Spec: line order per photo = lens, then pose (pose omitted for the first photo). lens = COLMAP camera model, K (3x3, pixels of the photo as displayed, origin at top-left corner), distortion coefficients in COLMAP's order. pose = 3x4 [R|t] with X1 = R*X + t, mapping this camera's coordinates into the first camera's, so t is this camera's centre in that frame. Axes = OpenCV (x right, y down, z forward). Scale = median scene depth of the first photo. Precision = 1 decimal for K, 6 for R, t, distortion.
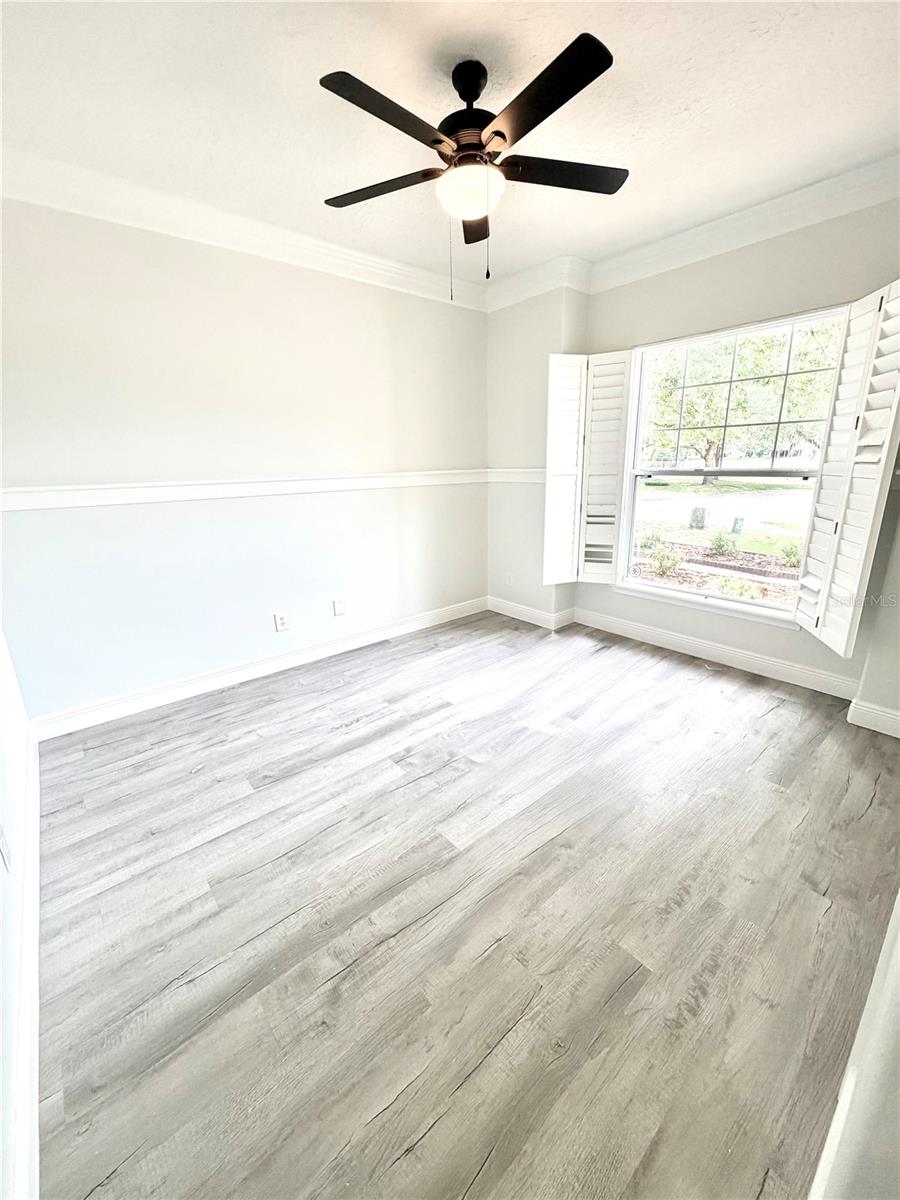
lens RADIAL K [[480.6, 0, 450.7], [0, 480.6, 593.8], [0, 0, 1]] dist [0.000358, 0.000575]
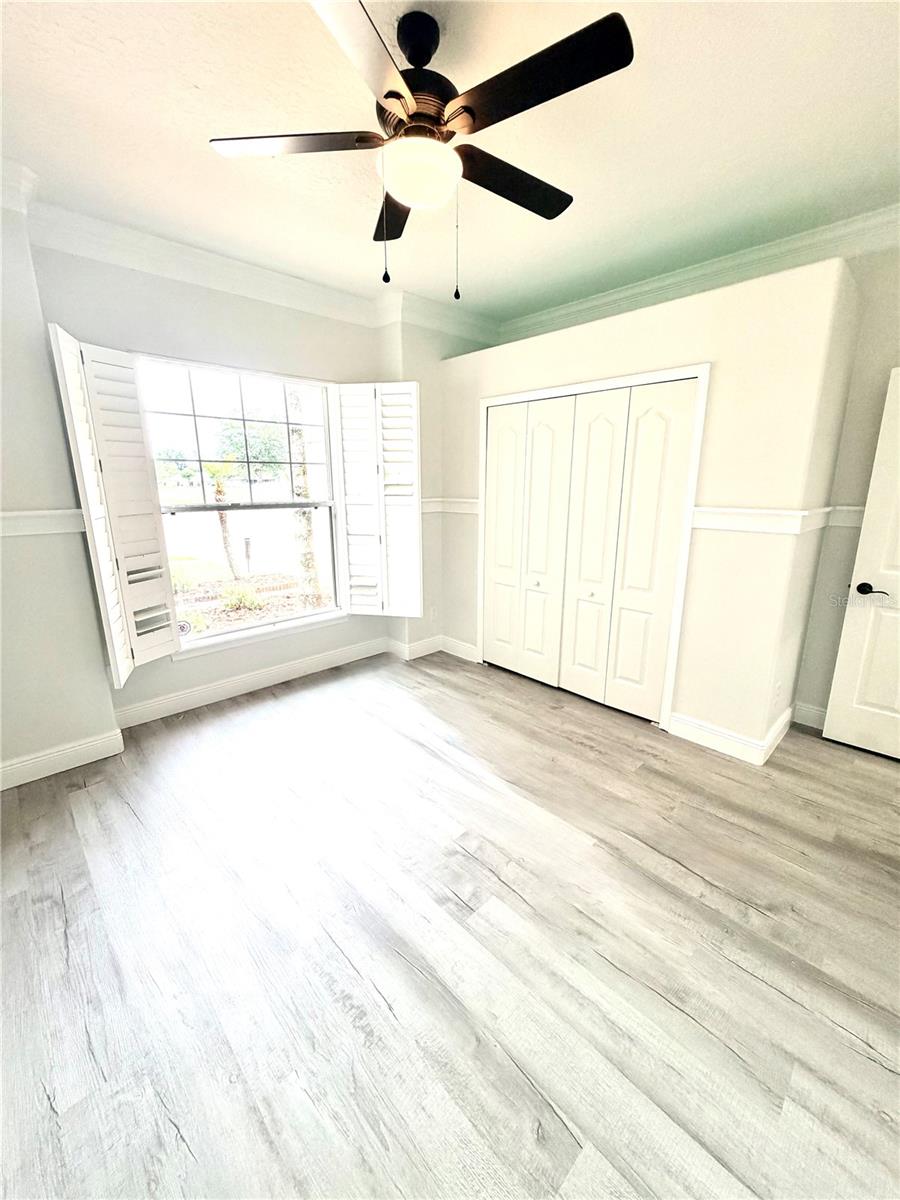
lens RADIAL K [[480.6, 0, 450.7], [0, 480.6, 593.8], [0, 0, 1]] dist [0.000358, 0.000575]
pose [[-0.065236, -0.208213, 0.975905, -0.762738], [0.269838, 0.937872, 0.218136, -0.276943], [-0.960694, 0.277566, -0.004999, 0.966205]]
